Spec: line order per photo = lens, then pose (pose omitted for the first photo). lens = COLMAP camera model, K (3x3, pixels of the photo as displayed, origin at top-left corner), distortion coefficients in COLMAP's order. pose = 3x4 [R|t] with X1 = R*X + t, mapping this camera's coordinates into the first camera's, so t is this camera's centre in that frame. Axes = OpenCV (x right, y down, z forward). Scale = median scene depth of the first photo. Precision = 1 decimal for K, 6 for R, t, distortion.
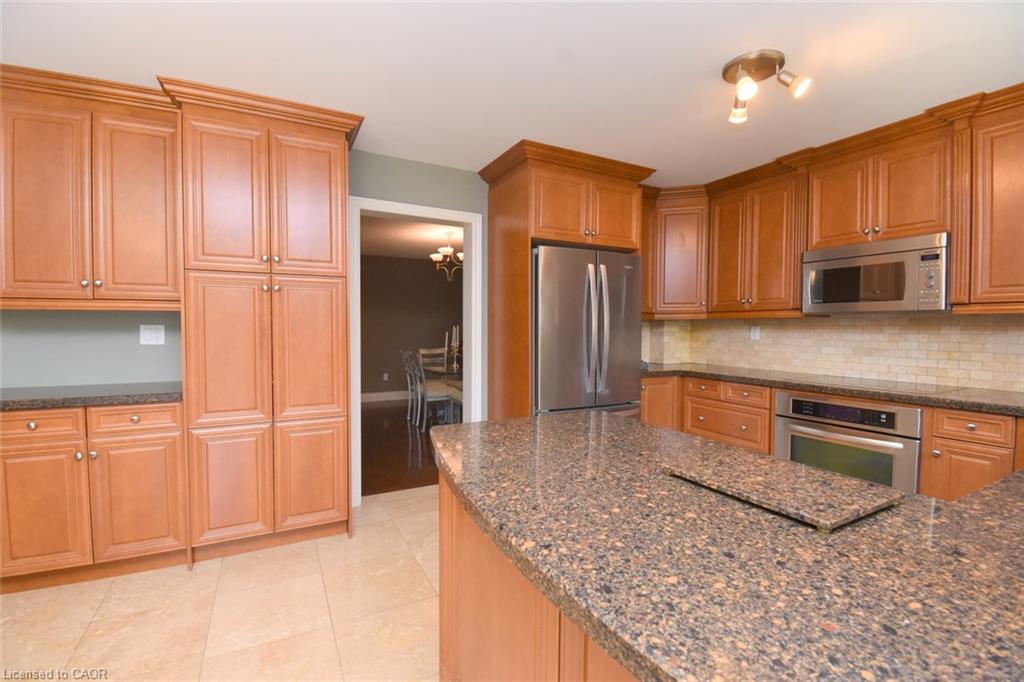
lens RADIAL K [[451.7, 0, 503.5], [0, 451.7, 342.1], [0, 0, 1]] dist [0.031579, -0.030422]
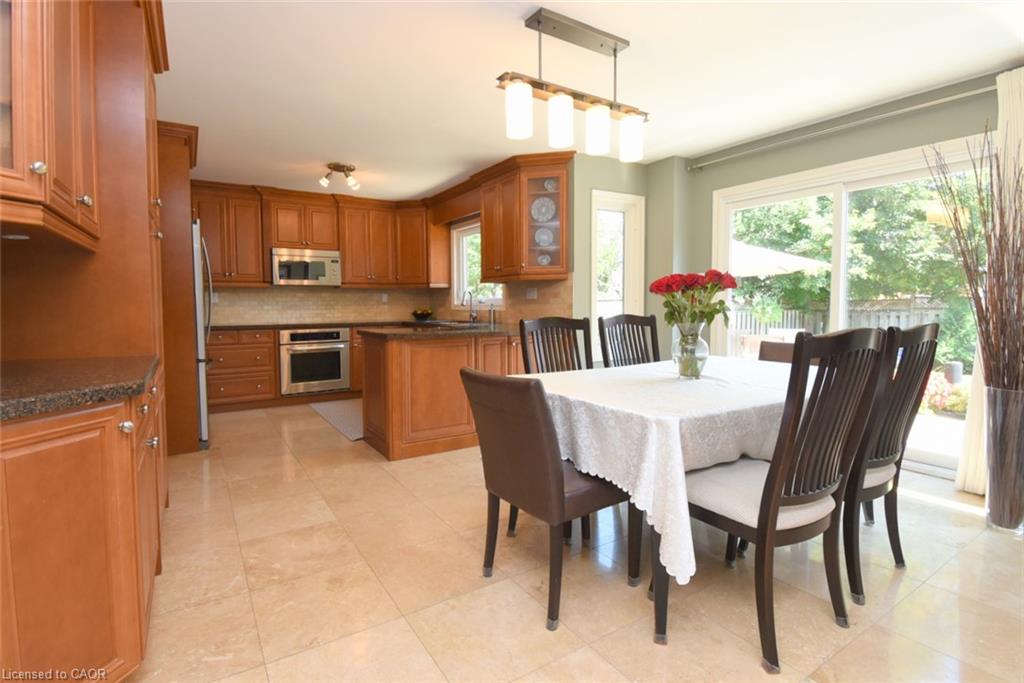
lens RADIAL K [[488.2, 0, 492.1], [0, 488.2, 327.8], [0, 0, 1]] dist [-0.003120, -0.000911]
pose [[-0.077425, -0.050875, 0.995699, -1.299933], [0.041007, 0.997690, 0.054165, 0.033565], [-0.996154, 0.045025, -0.075160, 0.373314]]
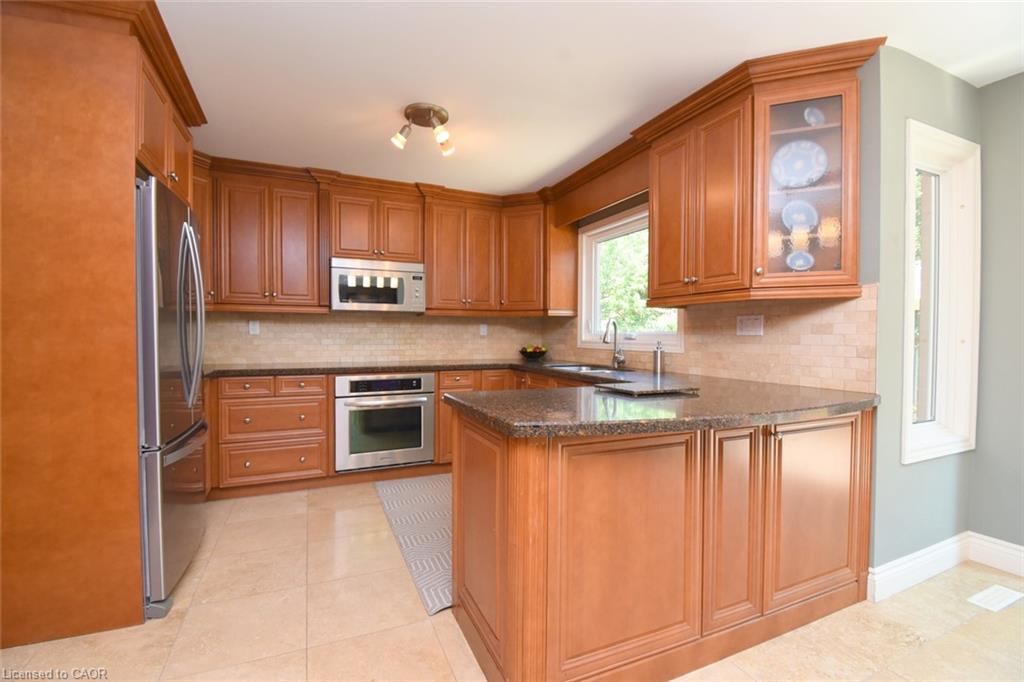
lens RADIAL K [[451.7, 0, 503.5], [0, 451.7, 342.1], [0, 0, 1]] dist [0.031579, -0.030422]
pose [[0.068156, -0.019664, 0.997481, -0.528035], [0.030119, 0.999391, 0.017643, 0.014139], [-0.997220, 0.028840, 0.068706, 0.521666]]
